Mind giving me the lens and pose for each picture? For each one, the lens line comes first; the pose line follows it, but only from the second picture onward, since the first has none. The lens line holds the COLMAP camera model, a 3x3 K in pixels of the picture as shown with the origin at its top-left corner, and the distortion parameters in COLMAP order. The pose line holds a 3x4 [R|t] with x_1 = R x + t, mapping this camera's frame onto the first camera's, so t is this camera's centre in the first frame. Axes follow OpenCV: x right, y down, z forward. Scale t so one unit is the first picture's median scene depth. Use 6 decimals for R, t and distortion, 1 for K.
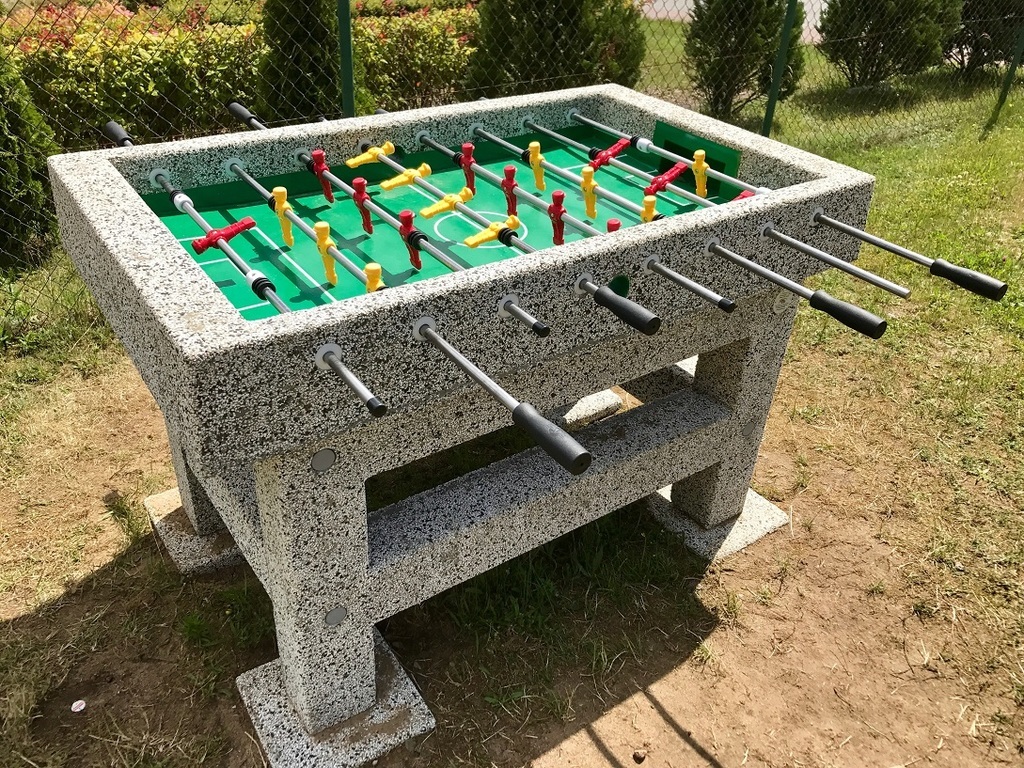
lens RADIAL K [[866.3, 0, 512.0], [0, 866.3, 384.0], [0, 0, 1]] dist [-0.035906, -0.005462]
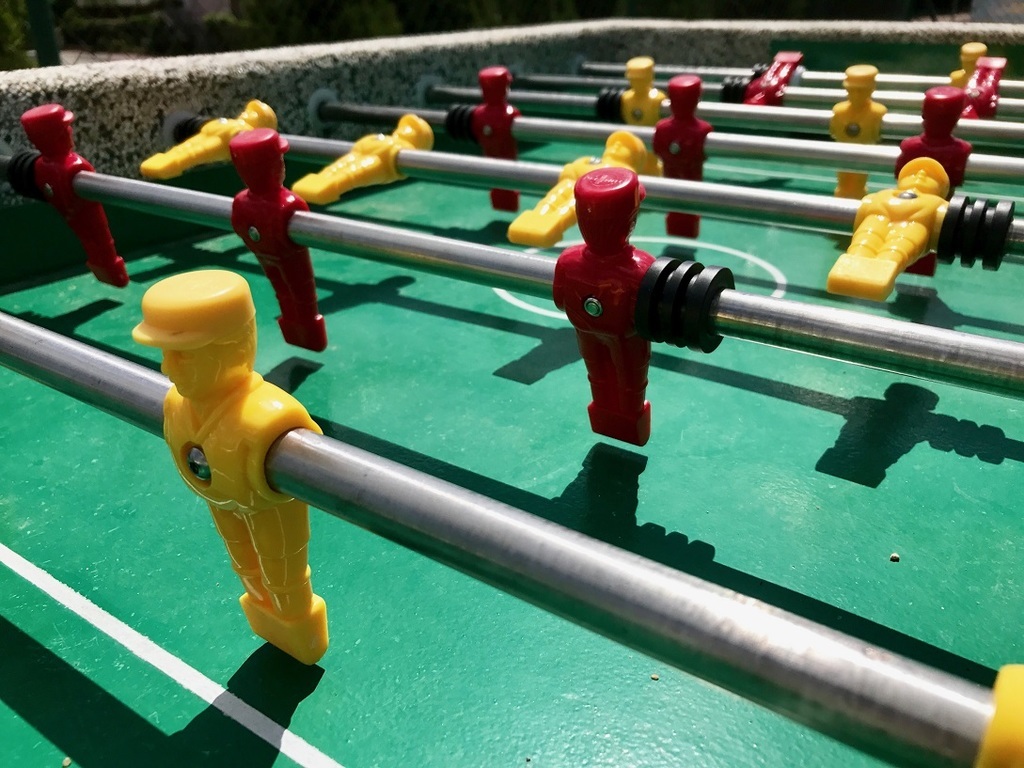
lens RADIAL K [[866.3, 0, 512.0], [0, 866.3, 384.0], [0, 0, 1]] dist [-0.035906, -0.005462]
pose [[0.943062, -0.189970, 0.273030, -0.162926], [0.223525, 0.969832, -0.097274, -0.111892], [-0.246314, 0.152765, 0.957075, 0.659630]]
